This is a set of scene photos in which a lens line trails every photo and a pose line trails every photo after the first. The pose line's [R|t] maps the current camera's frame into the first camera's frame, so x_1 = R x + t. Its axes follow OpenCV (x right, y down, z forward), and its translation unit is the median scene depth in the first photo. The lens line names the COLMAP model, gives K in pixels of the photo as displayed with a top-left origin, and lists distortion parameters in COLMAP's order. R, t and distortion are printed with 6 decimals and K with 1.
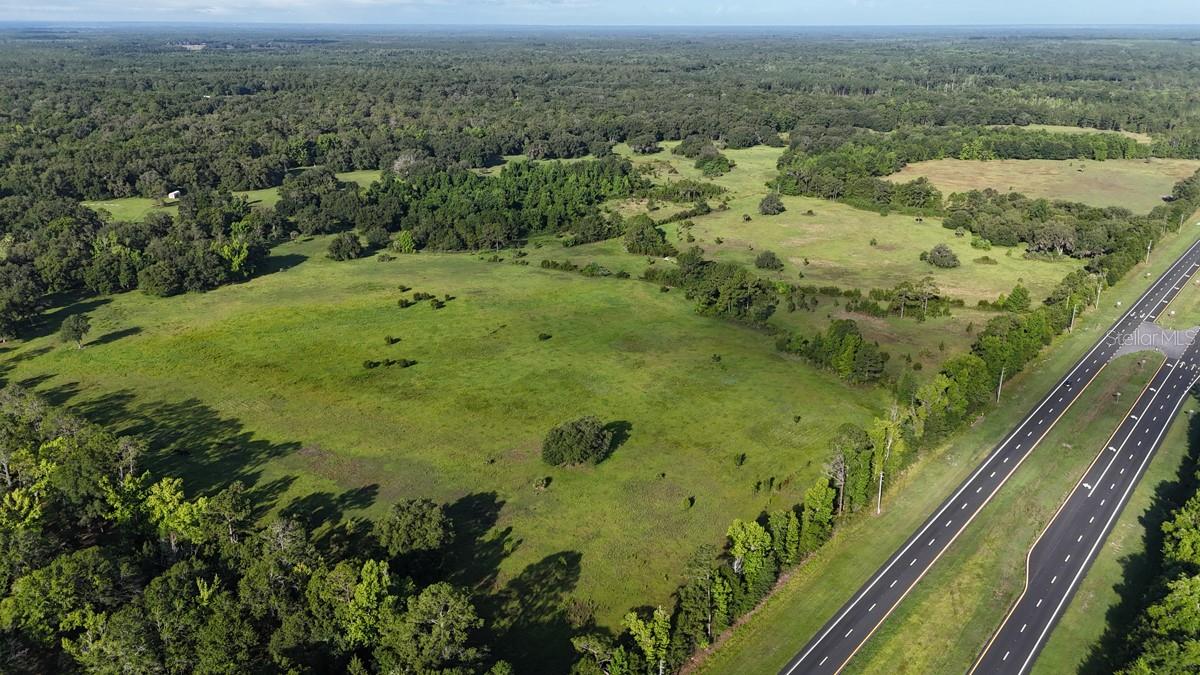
lens RADIAL K [[882.1, 0, 599.2], [0, 882.1, 338.2], [0, 0, 1]] dist [0.060261, -0.040226]
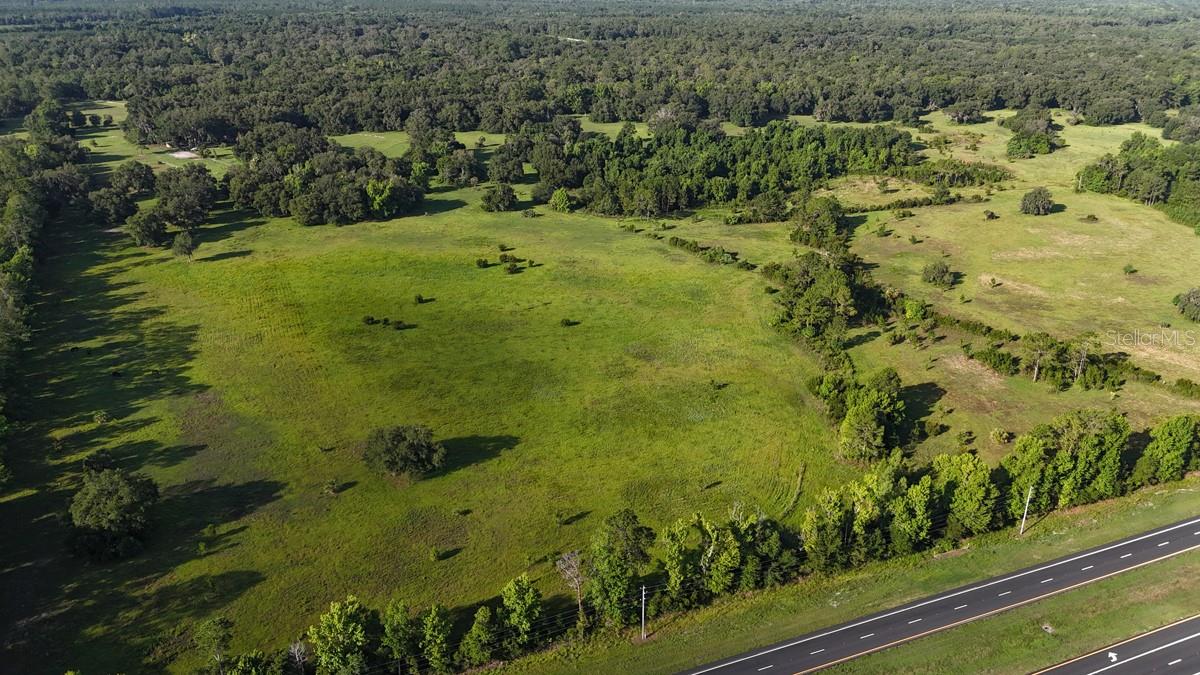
lens RADIAL K [[882.1, 0, 600.1], [0, 882.1, 342.0], [0, 0, 1]] dist [0.060261, -0.040226]
pose [[0.884434, 0.180814, -0.430213, 0.250877], [-0.156186, 0.983412, 0.092230, -0.049385], [0.439754, -0.014378, 0.898003, 0.146578]]
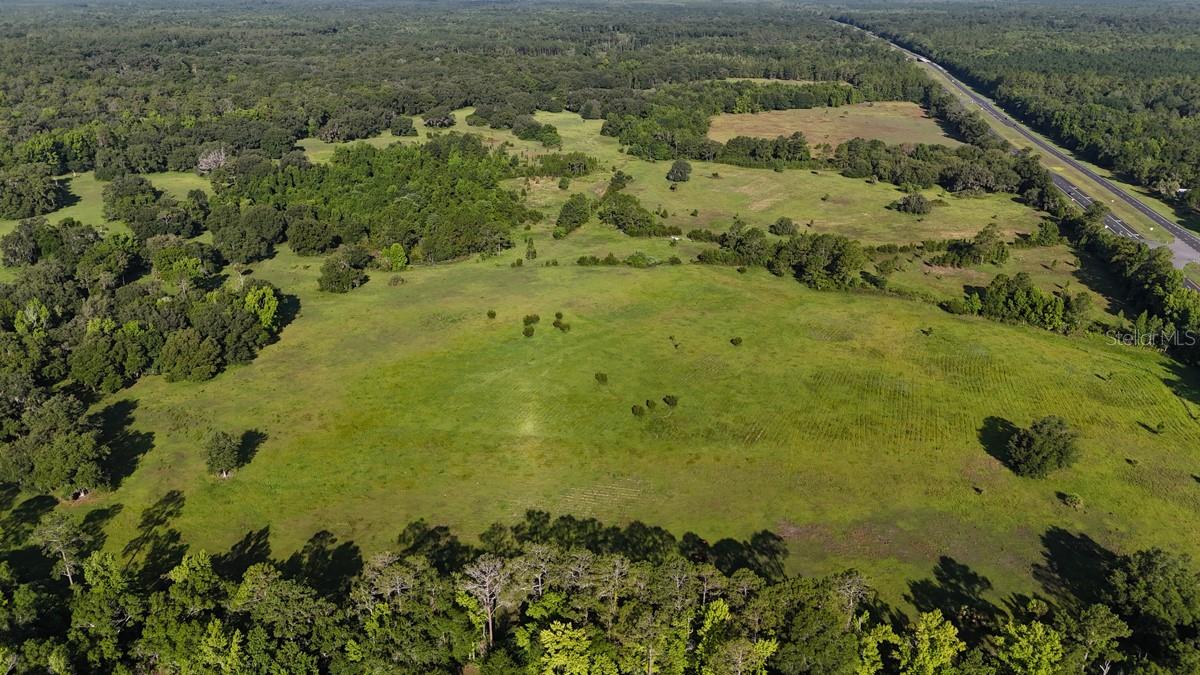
lens RADIAL K [[882.1, 0, 599.5], [0, 882.1, 335.3], [0, 0, 1]] dist [0.060261, -0.040226]
pose [[0.885192, -0.172491, 0.432068, -0.401223], [0.155434, 0.985011, 0.074796, -0.067772], [-0.438493, 0.000949, 0.898734, 0.177769]]
